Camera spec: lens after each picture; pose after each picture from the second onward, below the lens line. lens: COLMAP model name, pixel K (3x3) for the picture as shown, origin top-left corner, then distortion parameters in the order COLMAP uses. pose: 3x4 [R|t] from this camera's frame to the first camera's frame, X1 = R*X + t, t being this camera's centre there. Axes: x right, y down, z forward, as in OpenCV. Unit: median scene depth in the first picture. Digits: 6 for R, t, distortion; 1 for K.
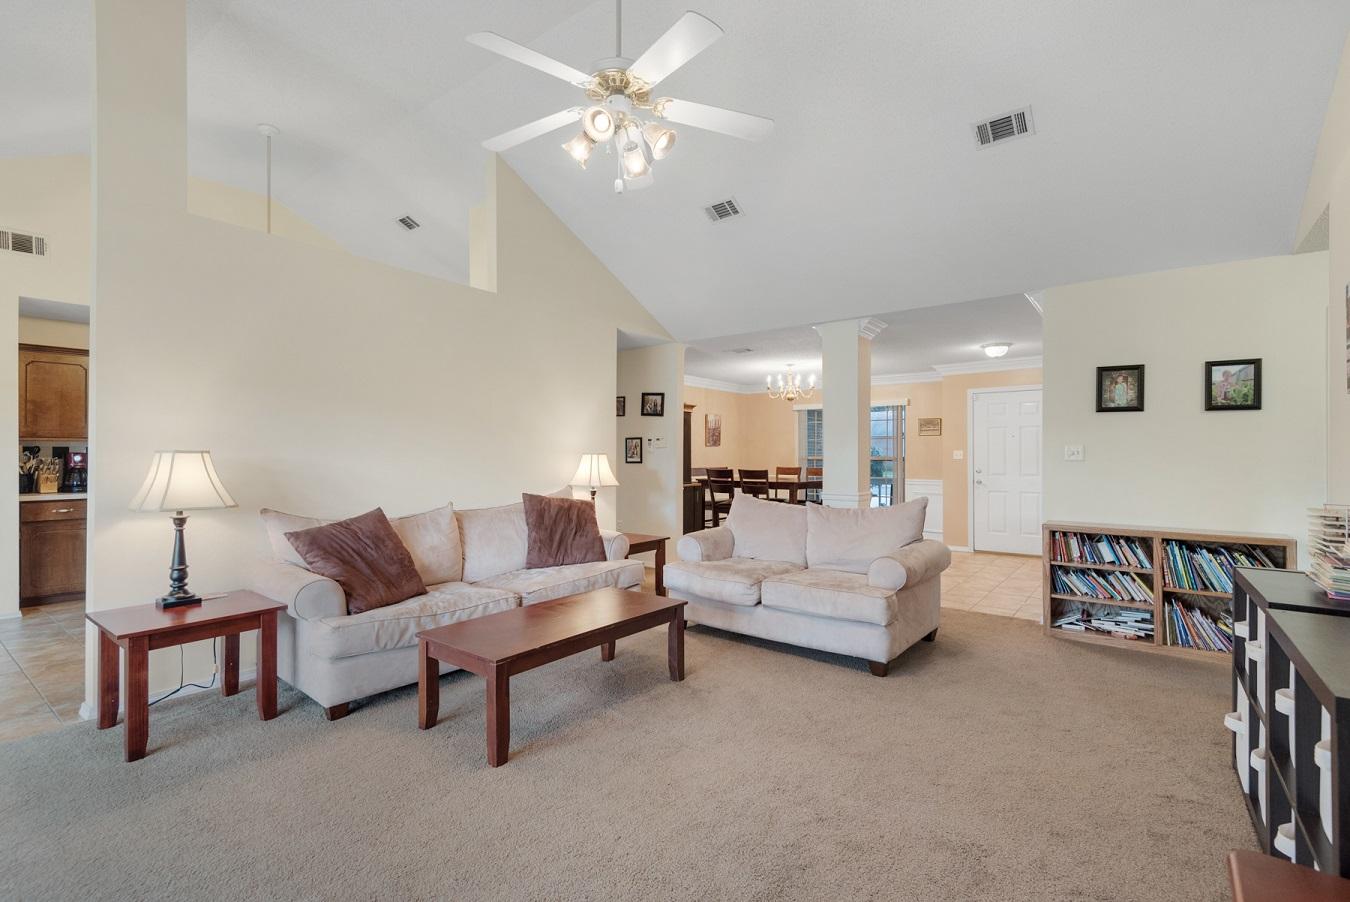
lens RADIAL K [[614.4, 0, 668.5], [0, 614.4, 452.9], [0, 0, 1]] dist [0.030756, -0.013082]
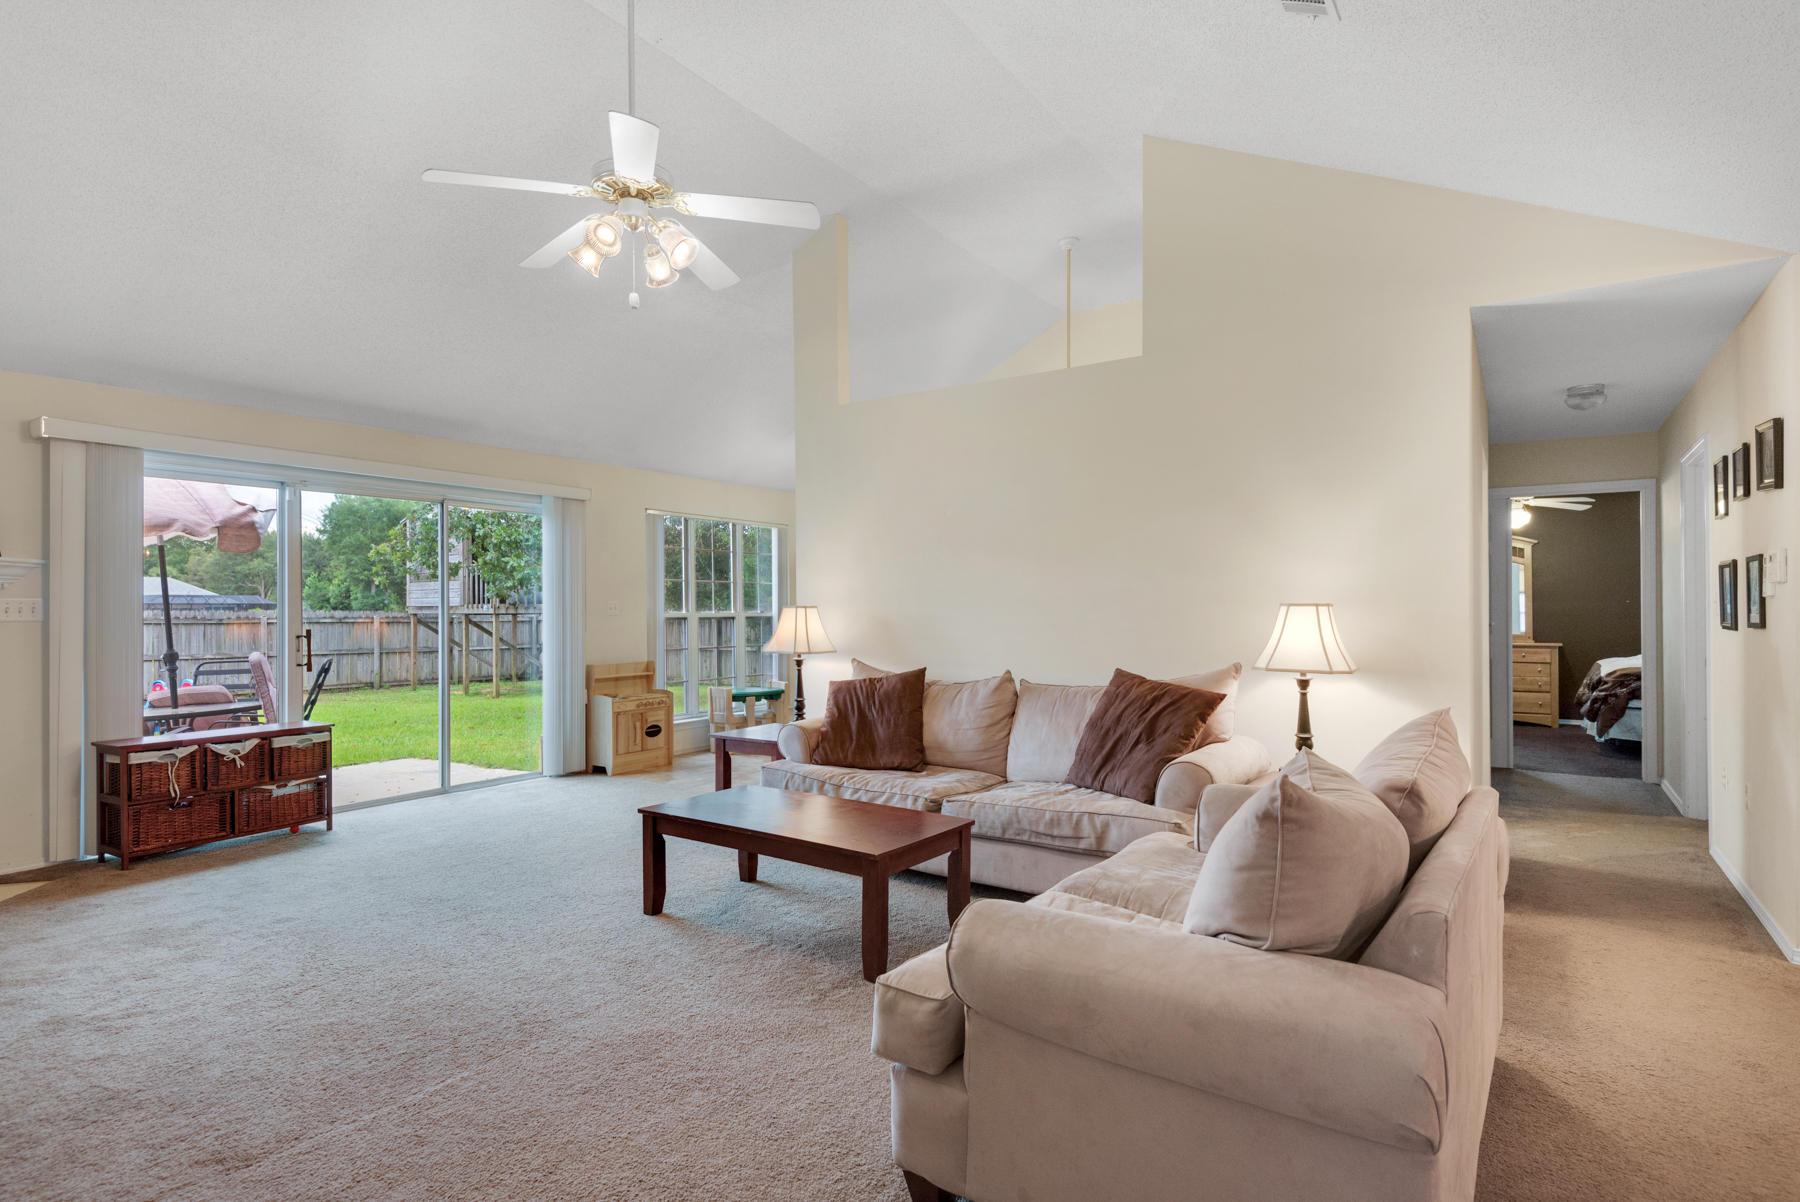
lens RADIAL K [[887.1, 0, 900.0], [0, 887.1, 601.0], [0, 0, 1]] dist [0.018866, -0.001256]
pose [[0.040583, -0.002413, -0.999173, 0.722354], [0.010598, 0.999942, -0.001984, -0.004520], [0.999120, -0.010509, 0.040606, 0.810111]]
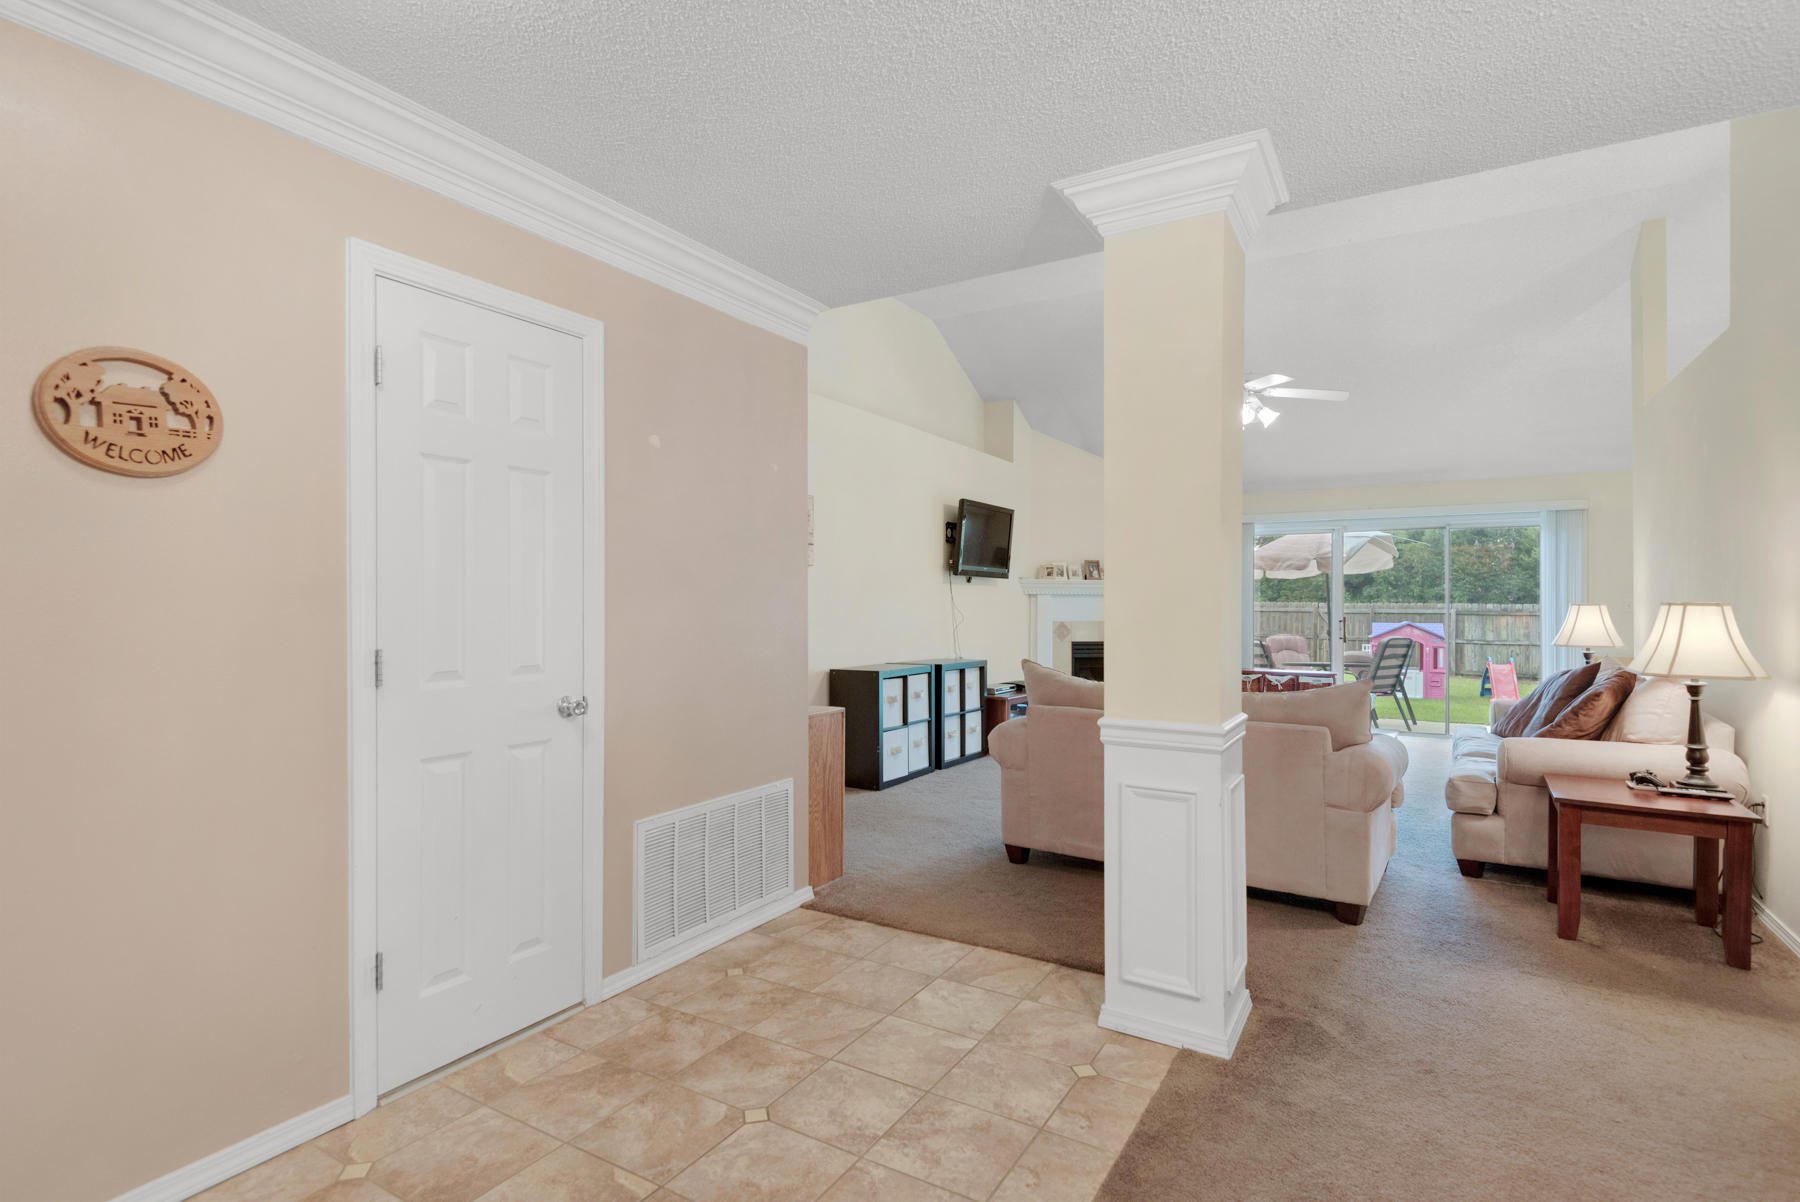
lens RADIAL K [[887.1, 0, 900.0], [0, 887.1, 601.0], [0, 0, 1]] dist [0.018866, -0.001256]
pose [[-0.994262, -0.002985, -0.106928, 0.665409], [-0.002069, 0.999960, -0.008678, 0.007140], [0.106950, -0.008407, -0.994229, 2.017948]]
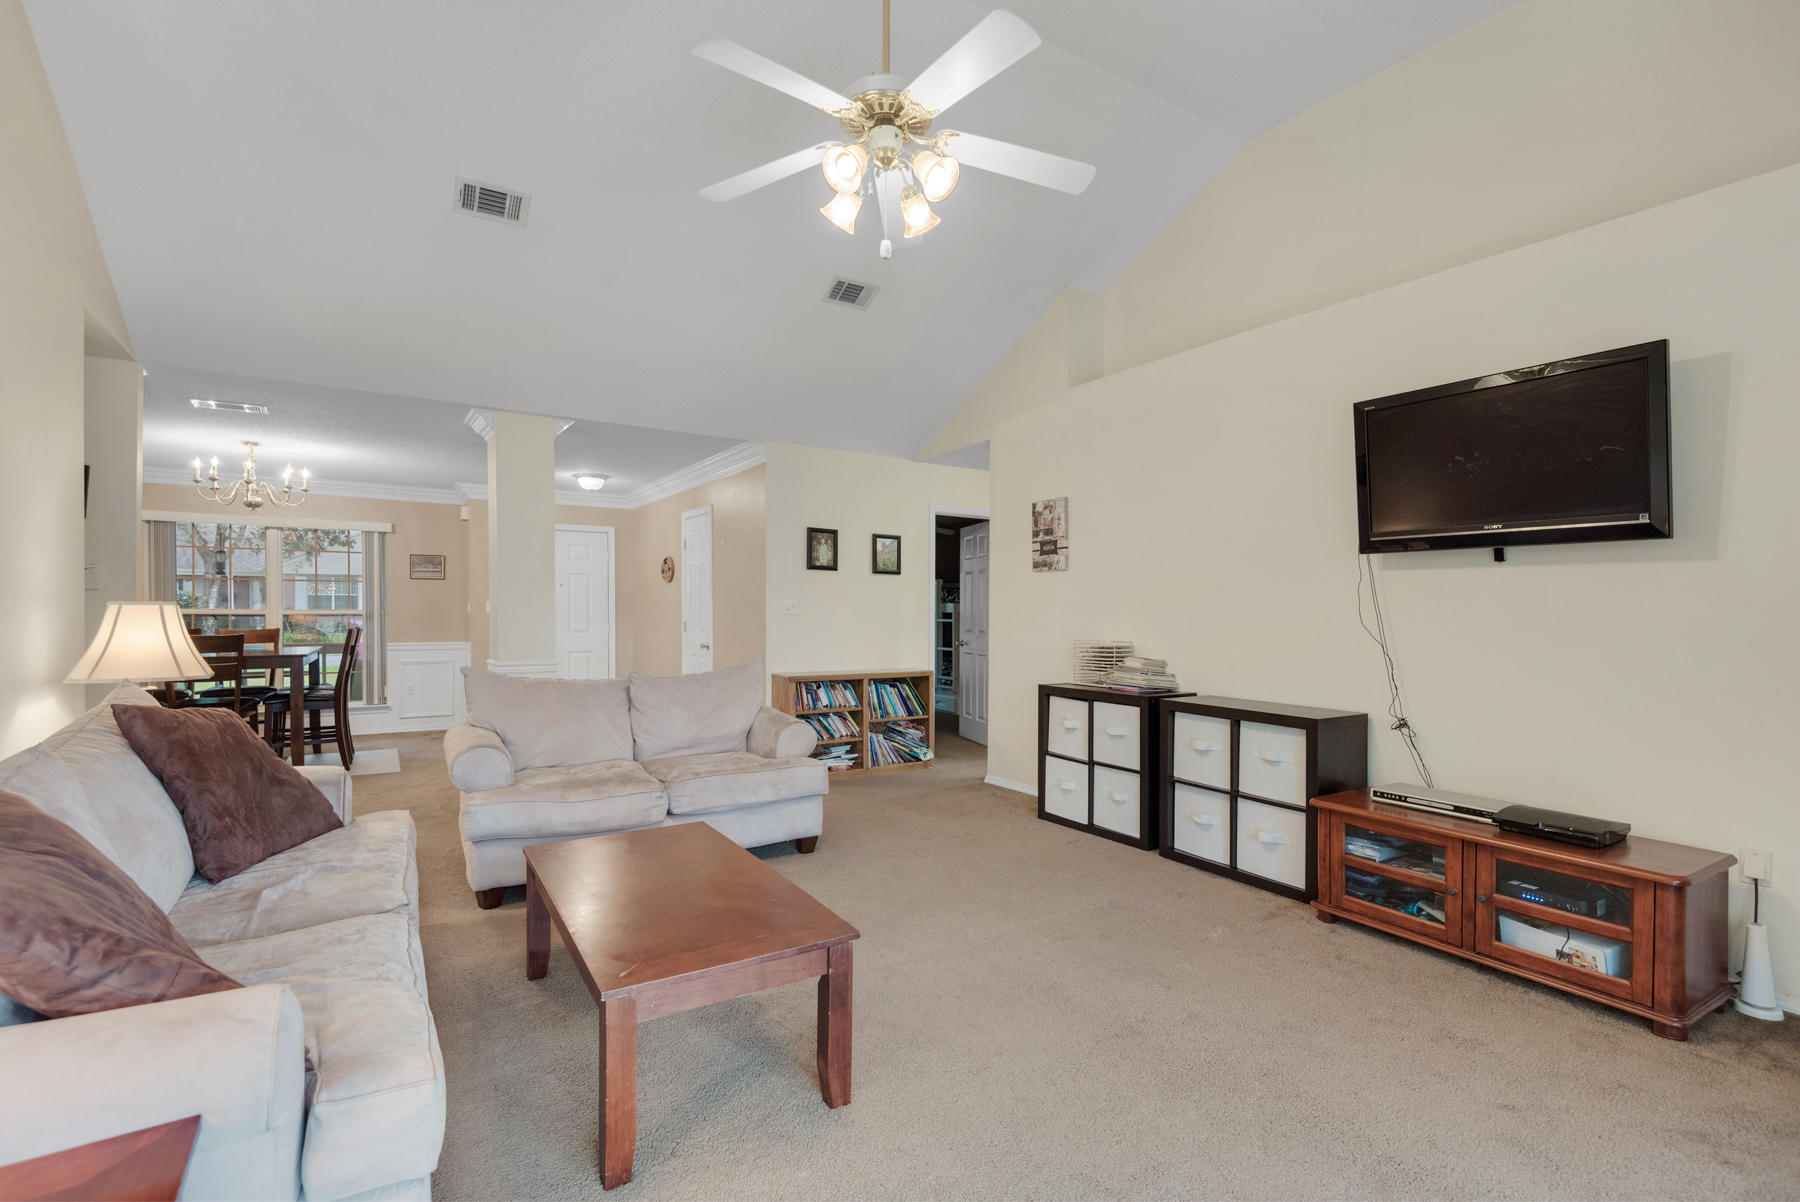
lens RADIAL K [[815.1, 0, 897.0], [0, 815.1, 618.4], [0, 0, 1]] dist [0.024370, -0.000309]
pose [[0.332090, -0.009455, 0.943200, -0.626326], [-0.008744, 0.999876, 0.013101, -0.000104], [-0.943207, -0.012598, 0.331966, 0.406162]]
